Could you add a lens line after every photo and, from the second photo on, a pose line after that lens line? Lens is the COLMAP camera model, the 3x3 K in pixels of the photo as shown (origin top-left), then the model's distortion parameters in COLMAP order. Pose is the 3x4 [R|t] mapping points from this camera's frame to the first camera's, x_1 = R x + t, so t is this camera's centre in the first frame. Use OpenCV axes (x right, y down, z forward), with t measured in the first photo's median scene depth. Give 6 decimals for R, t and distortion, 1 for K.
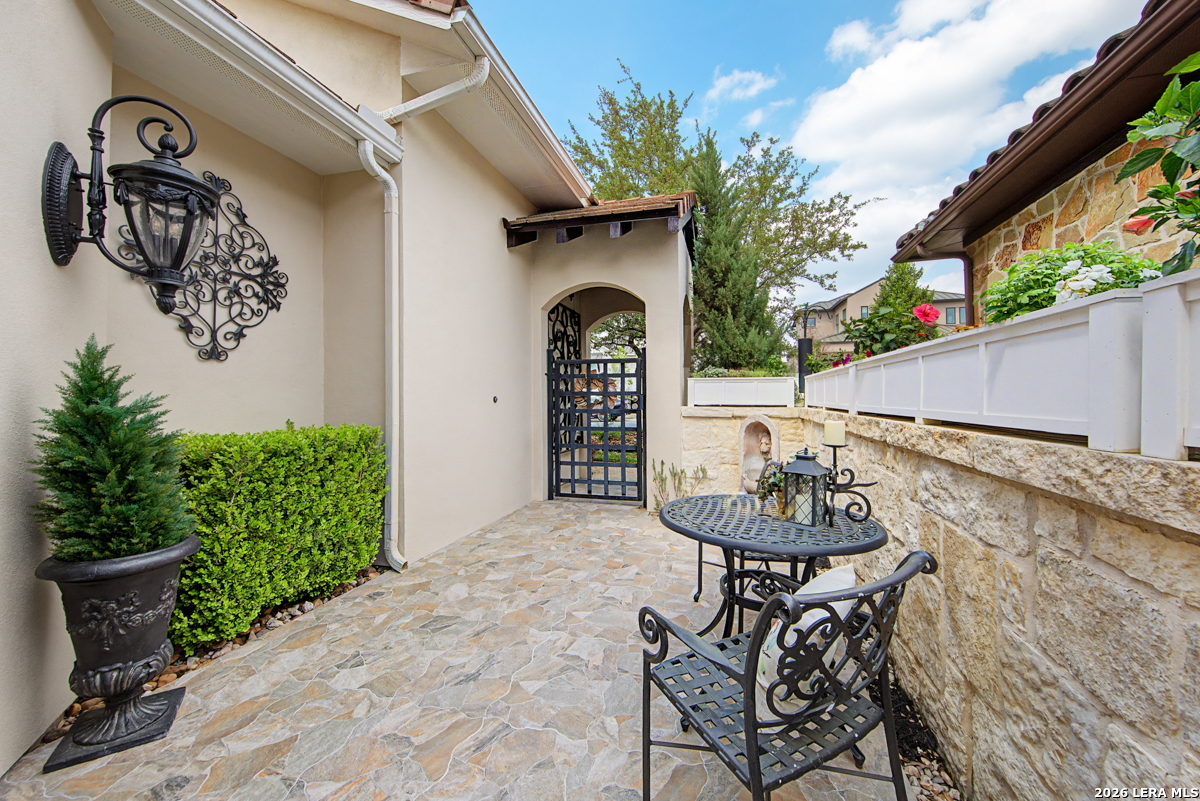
lens RADIAL K [[407.6, 0, 600.0], [0, 407.6, 400.5], [0, 0, 1]] dist [0.007347, -0.004112]
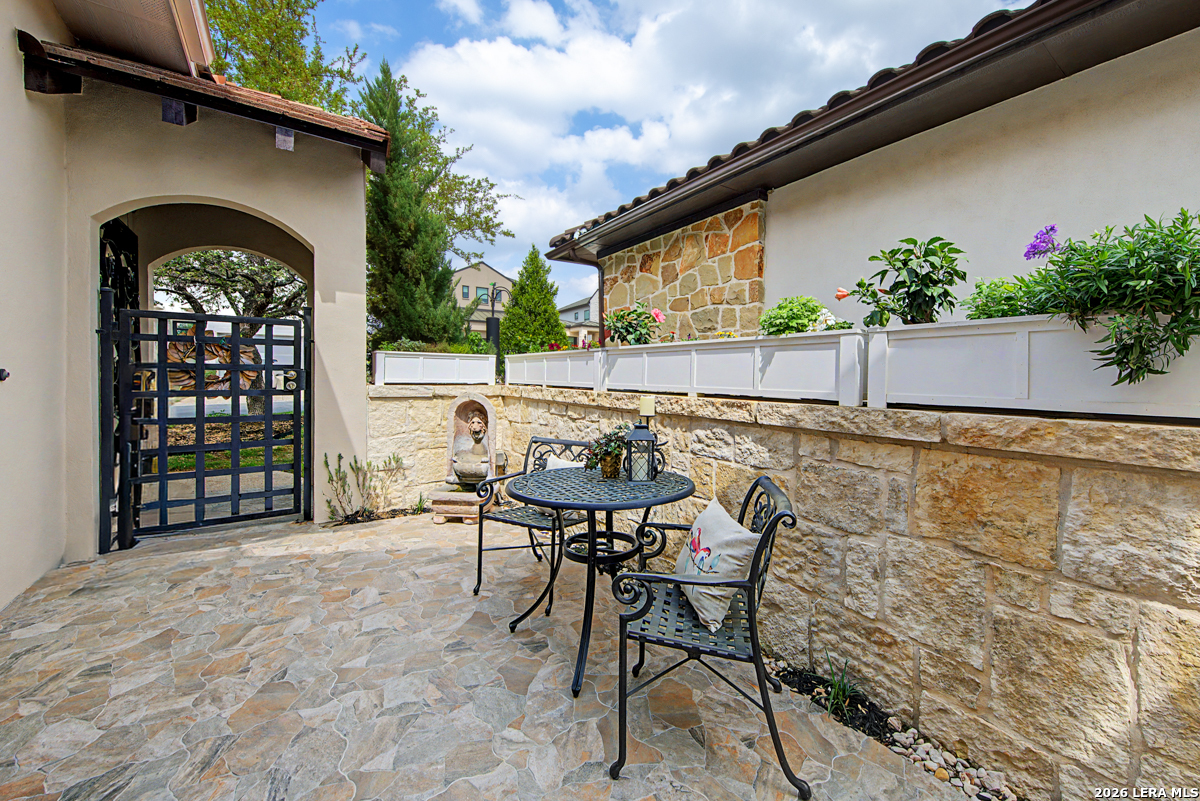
lens RADIAL K [[449.0, 0, 600.5], [0, 449.0, 383.5], [0, 0, 1]] dist [0.009911, -0.005341]
pose [[0.672495, -0.004778, 0.740086, -0.175833], [-0.005186, 0.999924, 0.011168, -0.001519], [-0.740083, -0.011348, 0.672420, 0.055703]]
